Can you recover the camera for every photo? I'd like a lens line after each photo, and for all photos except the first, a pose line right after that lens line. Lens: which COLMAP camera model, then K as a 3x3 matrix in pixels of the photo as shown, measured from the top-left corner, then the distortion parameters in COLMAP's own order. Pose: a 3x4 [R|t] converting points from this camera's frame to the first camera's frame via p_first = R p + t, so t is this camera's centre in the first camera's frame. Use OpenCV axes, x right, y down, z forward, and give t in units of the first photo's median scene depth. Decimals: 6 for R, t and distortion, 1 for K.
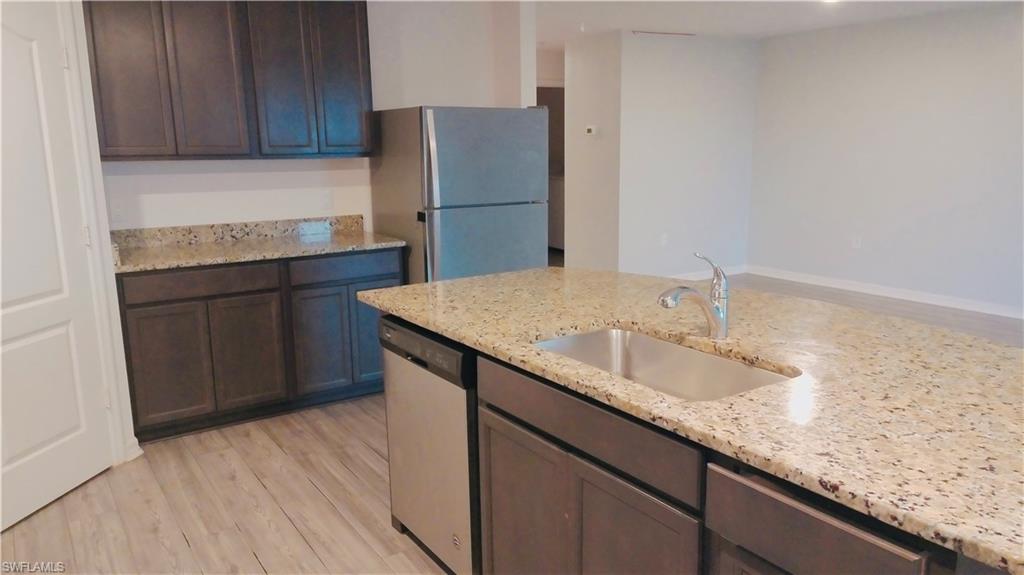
lens RADIAL K [[795.5, 0, 512.6], [0, 795.5, 292.4], [0, 0, 1]] dist [0.036915, 0.001384]
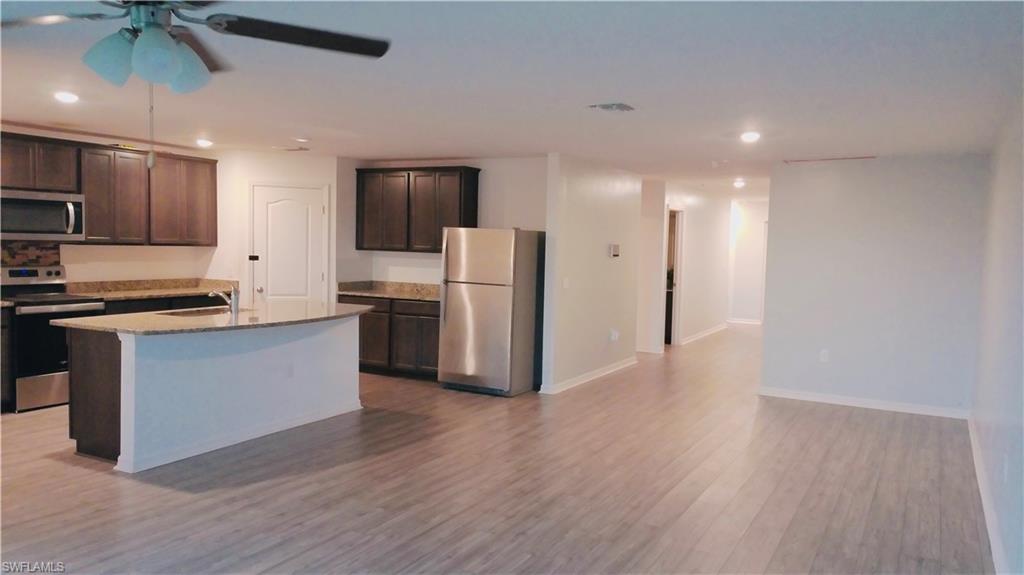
lens RADIAL K [[756.4, 0, 527.5], [0, 756.4, 279.8], [0, 0, 1]] dist [0.108999, -0.087773]
pose [[0.507299, 0.067443, -0.859127, 1.459520], [-0.191573, 0.980813, -0.036125, -0.079556], [0.840207, 0.182912, 0.510485, 0.252888]]
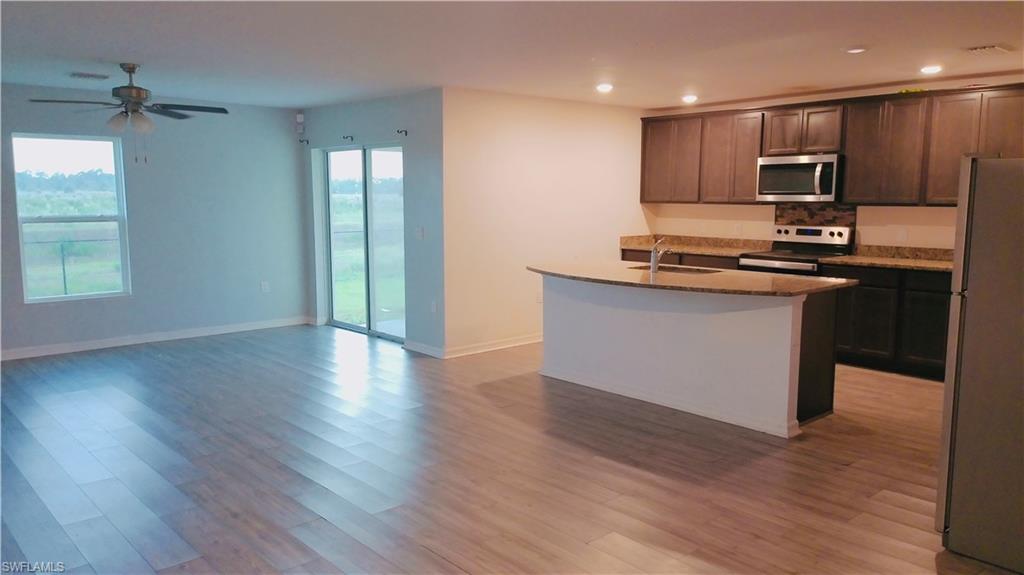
lens RADIAL K [[756.4, 0, 516.7], [0, 756.4, 288.8], [0, 0, 1]] dist [0.108999, -0.087773]
pose [[-0.982642, 0.032813, -0.182588, 0.565829], [-0.025598, 0.950836, 0.308635, -0.330912], [0.183739, 0.307952, -0.933491, 1.641895]]
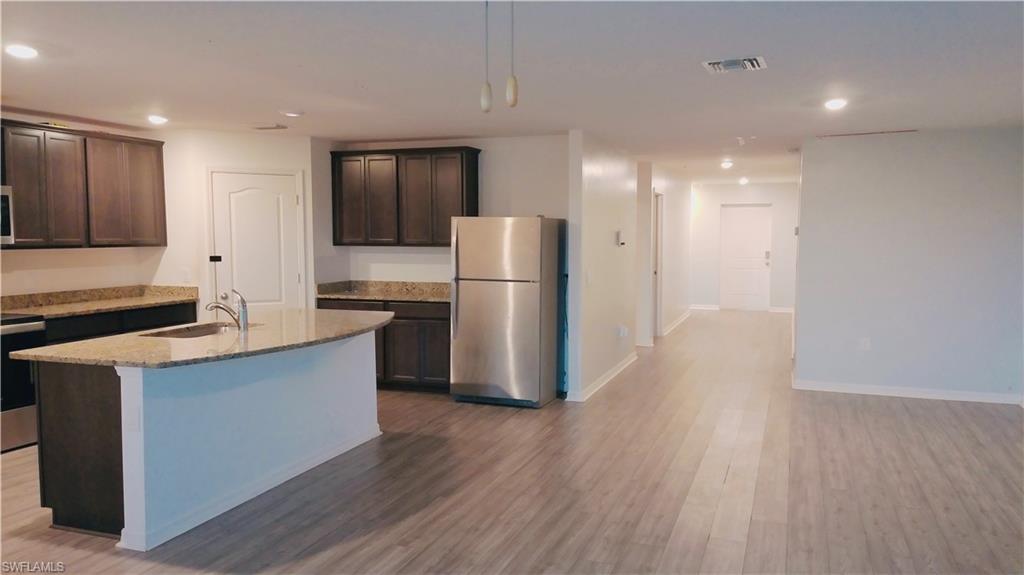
lens RADIAL K [[756.4, 0, 524.6], [0, 756.4, 284.1], [0, 0, 1]] dist [0.108999, -0.087773]
pose [[0.623715, 0.064793, -0.778962, 1.138686], [-0.152445, 0.987505, -0.039923, -0.054175], [0.766642, 0.143650, 0.625799, 0.146015]]
